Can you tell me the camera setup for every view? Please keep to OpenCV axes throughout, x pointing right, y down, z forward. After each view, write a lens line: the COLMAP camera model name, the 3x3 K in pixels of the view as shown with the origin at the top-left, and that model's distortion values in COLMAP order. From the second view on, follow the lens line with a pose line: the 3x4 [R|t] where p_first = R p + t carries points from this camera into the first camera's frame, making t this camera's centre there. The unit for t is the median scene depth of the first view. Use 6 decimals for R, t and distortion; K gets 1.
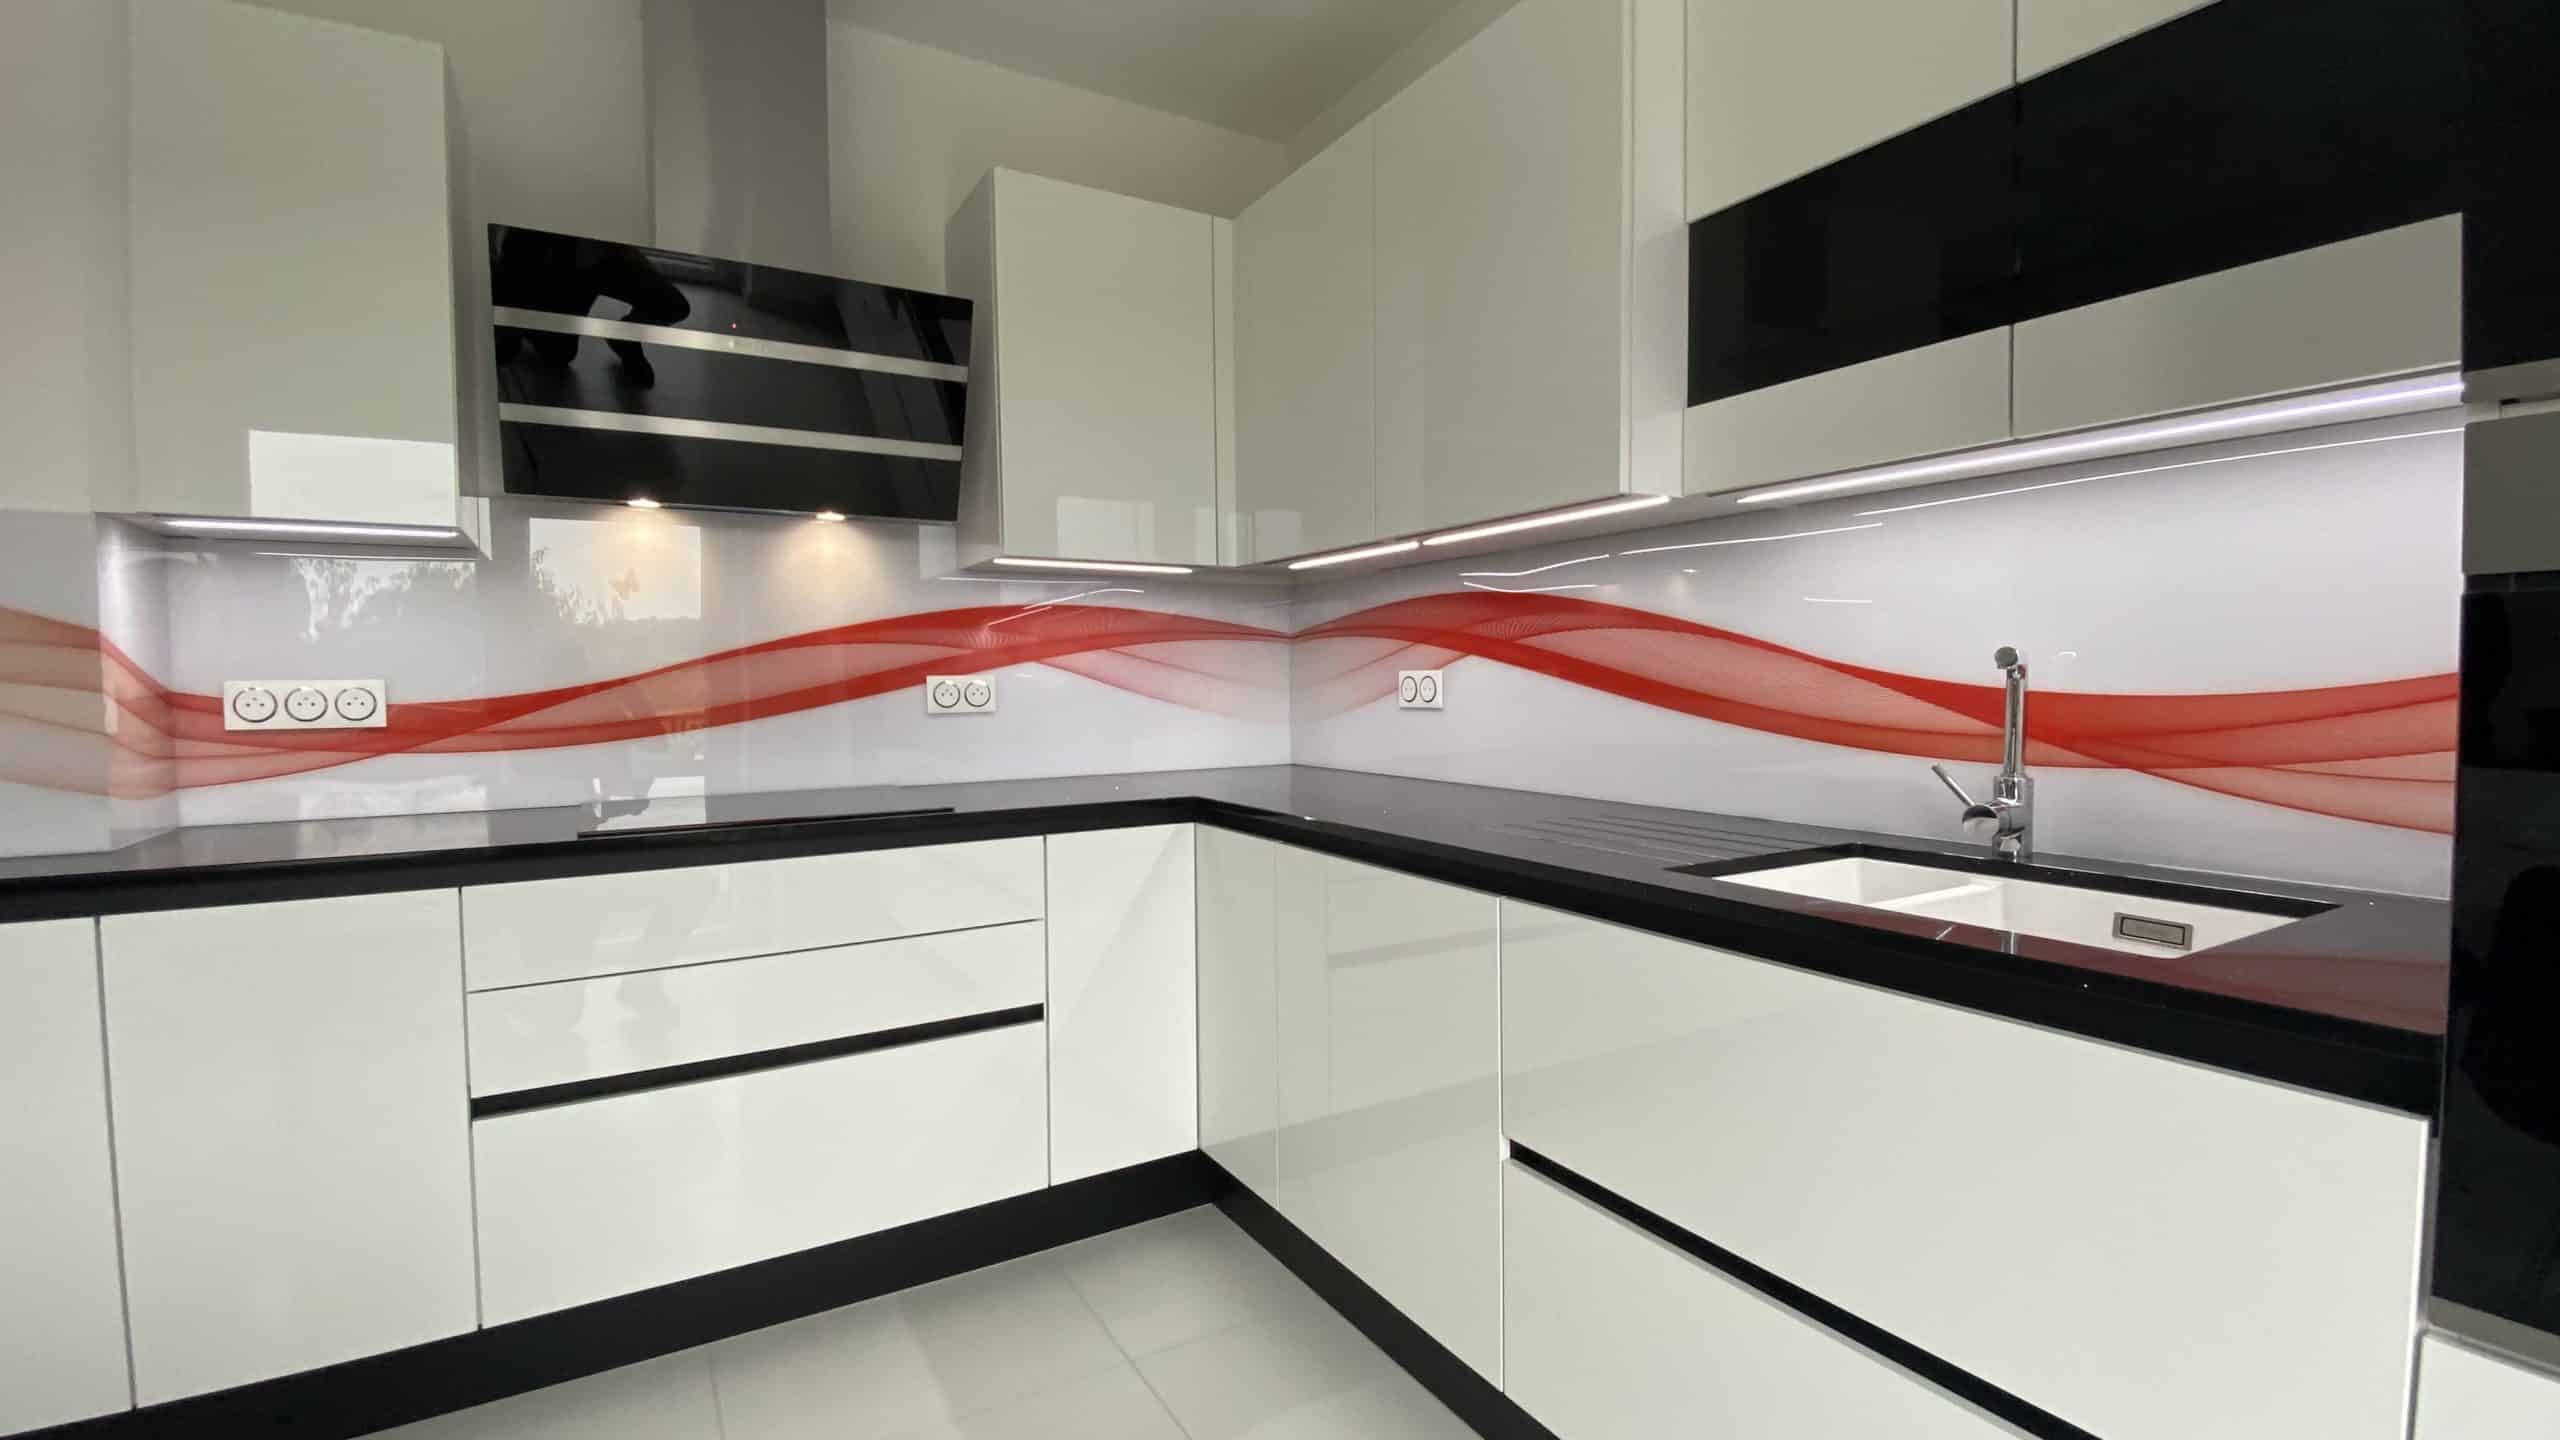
lens RADIAL K [[1141.3, 0, 1284.7], [0, 1141.3, 732.8], [0, 0, 1]] dist [0.014145, -0.001133]
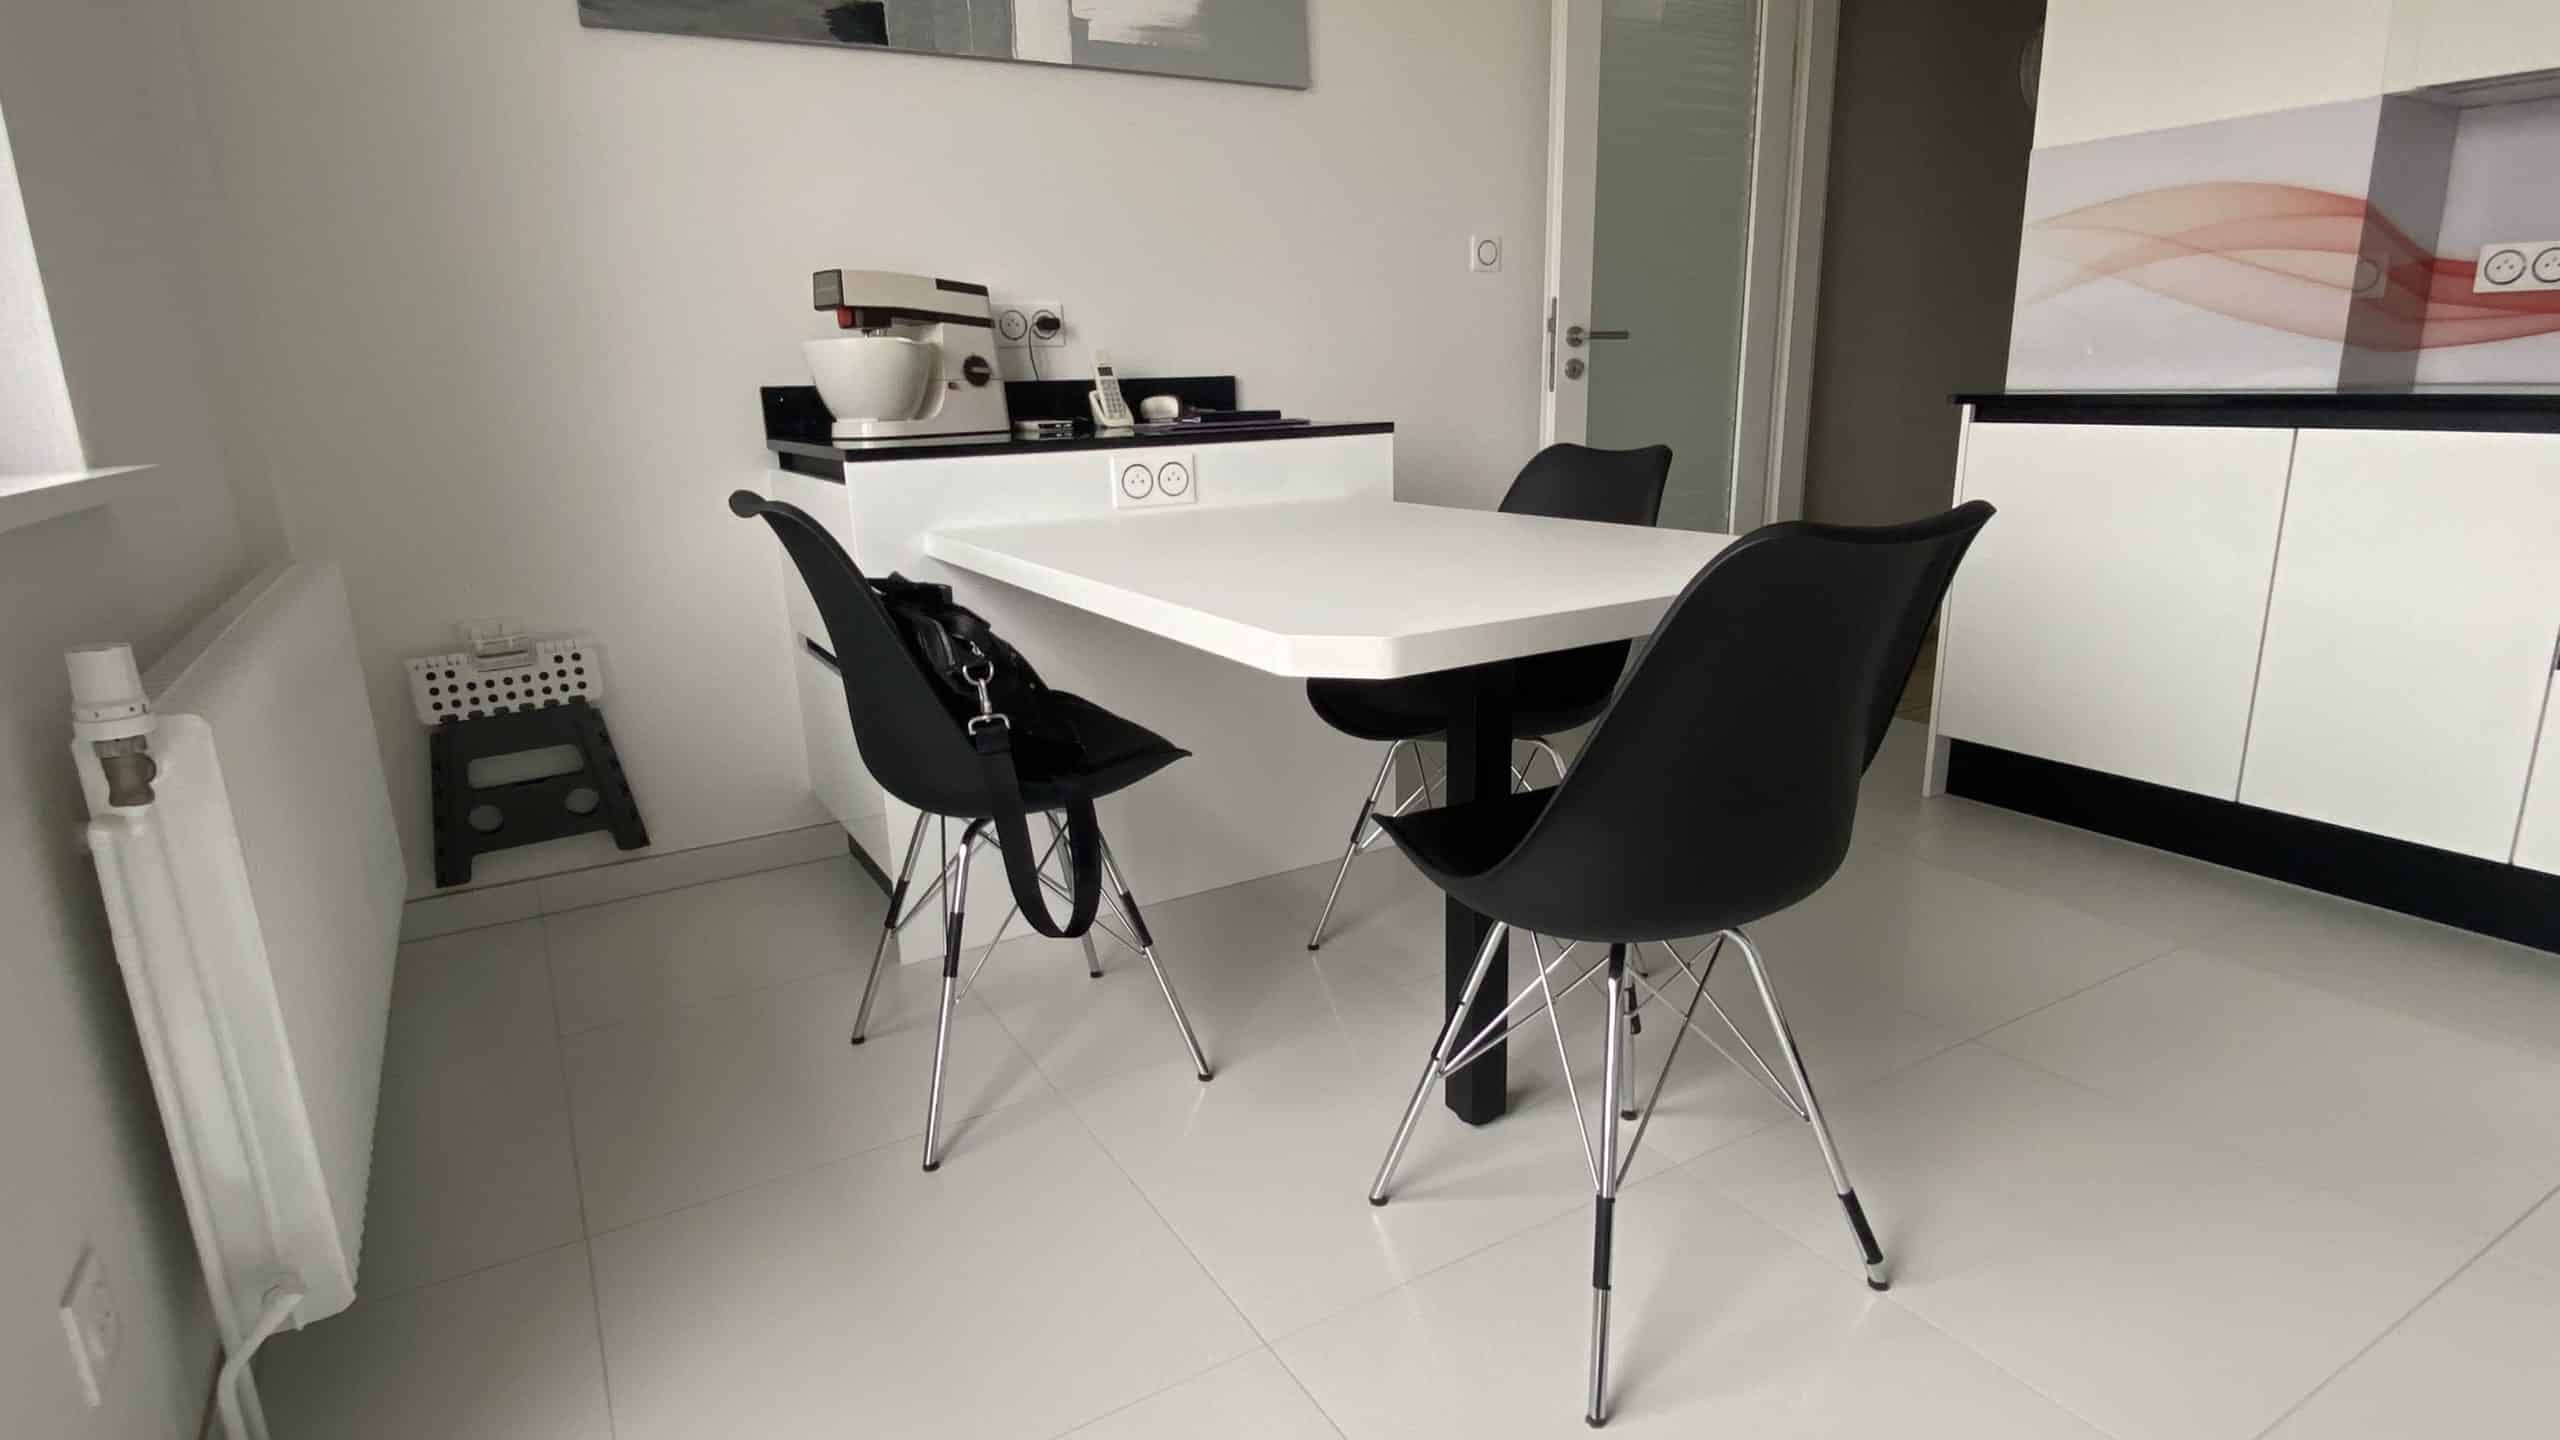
lens RADIAL K [[1323.3, 0, 1275.4], [0, 1323.3, 714.6], [0, 0, 1]] dist [0.002298, 0.000436]
pose [[0.008513, 0.268560, -0.963225, 0.390158], [-0.010262, 0.963233, 0.268472, 0.056864], [0.999911, 0.007599, 0.010956, -0.145442]]
